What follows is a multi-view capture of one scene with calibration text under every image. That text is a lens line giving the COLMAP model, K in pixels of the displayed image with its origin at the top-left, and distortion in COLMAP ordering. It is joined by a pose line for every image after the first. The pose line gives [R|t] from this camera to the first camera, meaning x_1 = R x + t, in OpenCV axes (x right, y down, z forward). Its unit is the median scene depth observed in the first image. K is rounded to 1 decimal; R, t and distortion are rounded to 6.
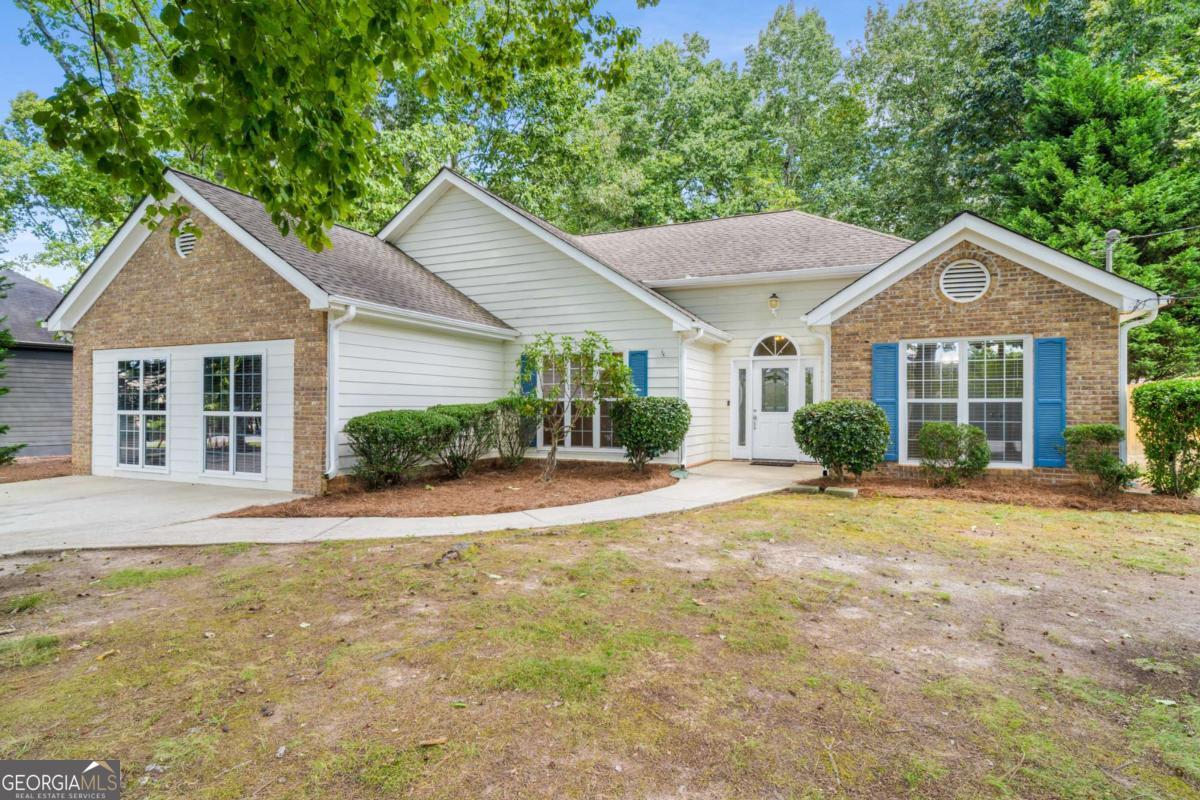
lens RADIAL K [[618.3, 0, 605.1], [0, 618.3, 402.4], [0, 0, 1]] dist [0.002132, -0.001856]
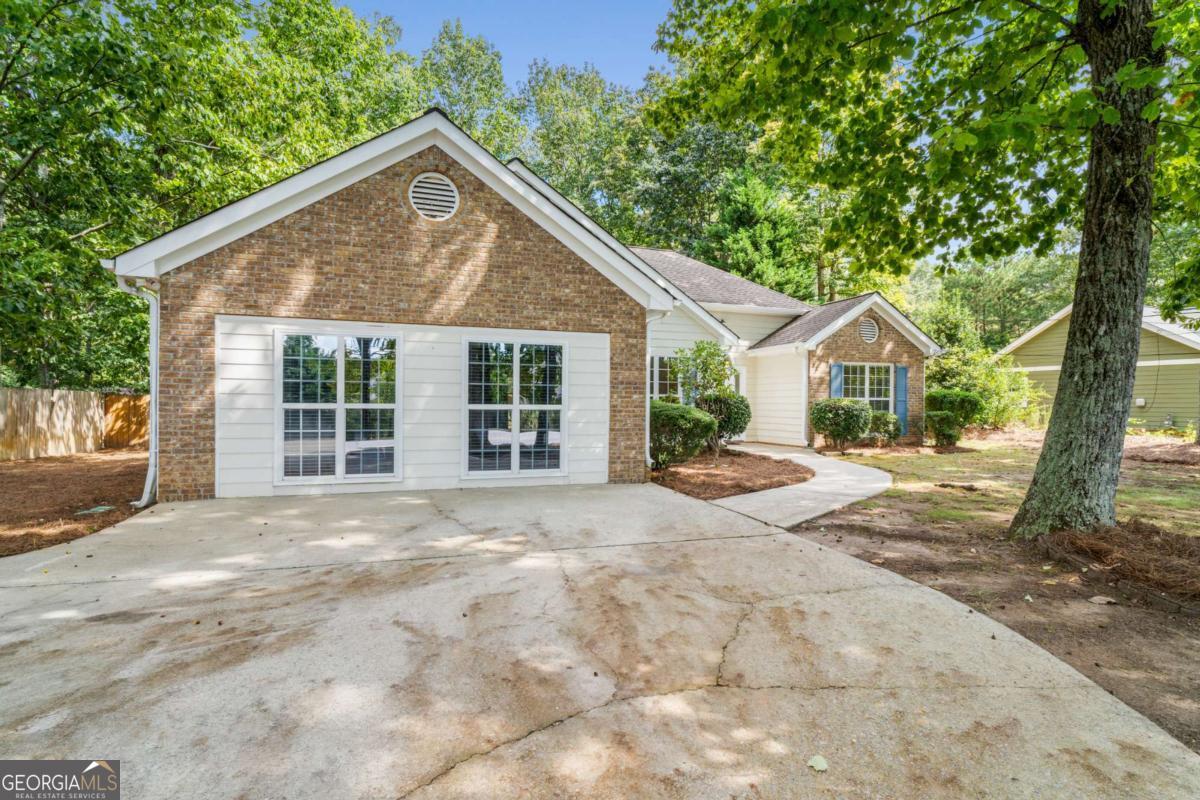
lens RADIAL K [[618.3, 0, 609.0], [0, 618.3, 405.2], [0, 0, 1]] dist [0.002132, -0.001856]
pose [[0.717397, 0.001164, 0.696664, -1.131523], [-0.009658, 0.999919, 0.008275, 0.006606], [-0.696598, -0.012665, 0.717350, 0.247652]]
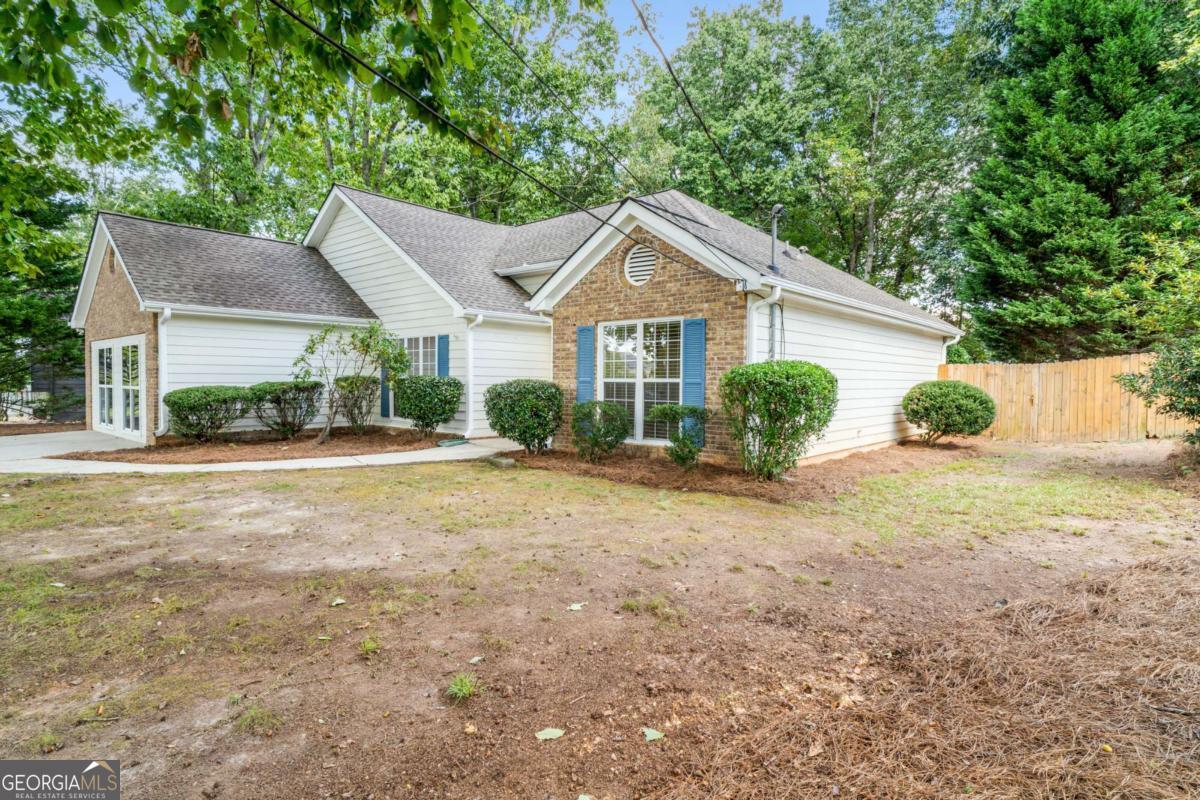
lens RADIAL K [[618.3, 0, 601.6], [0, 618.3, 388.5], [0, 0, 1]] dist [0.002132, -0.001856]
pose [[0.955908, 0.008534, -0.293542, 0.800109], [-0.002531, 0.999780, 0.020825, -0.010410], [0.293655, -0.019164, 0.955719, -0.010190]]
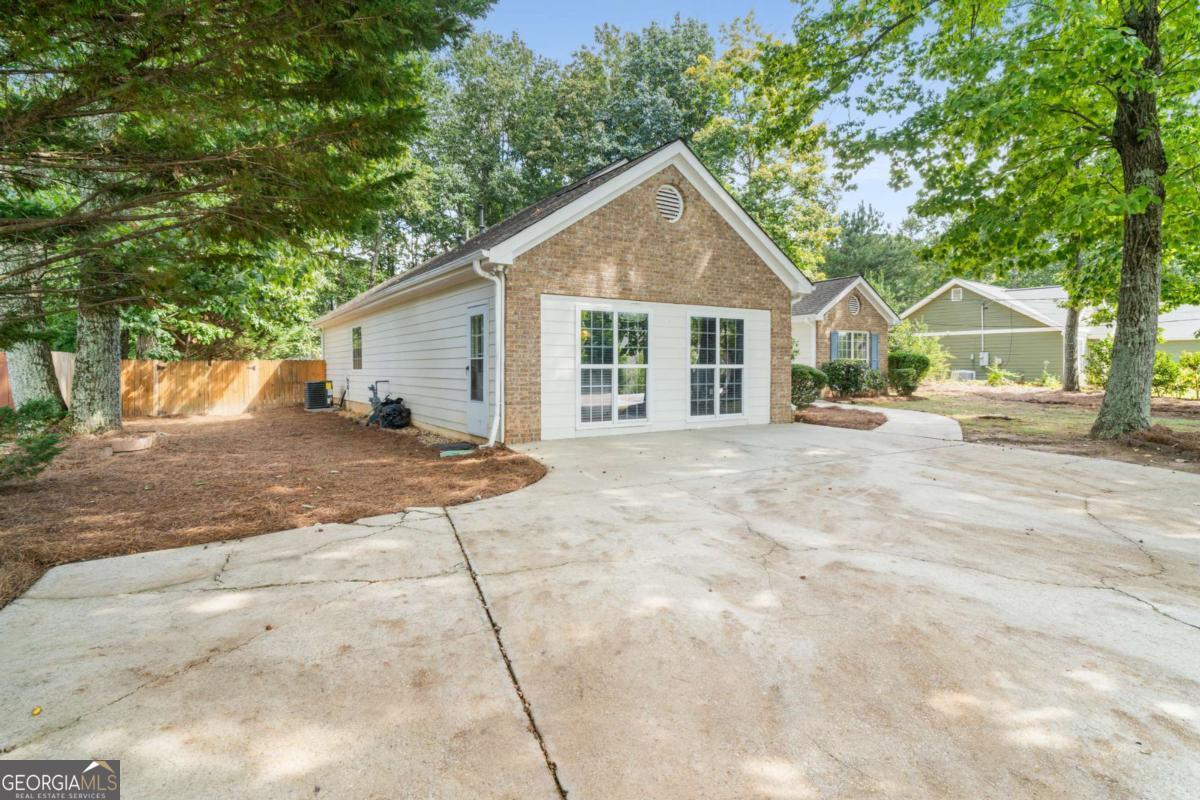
lens RADIAL K [[618.3, 0, 626.3], [0, 618.3, 369.6], [0, 0, 1]] dist [0.002132, -0.001856]
pose [[0.525739, -0.007465, 0.850613, -1.695780], [-0.001974, 0.999948, 0.009995, 0.012881], [-0.850643, -0.006934, 0.525697, 0.519382]]
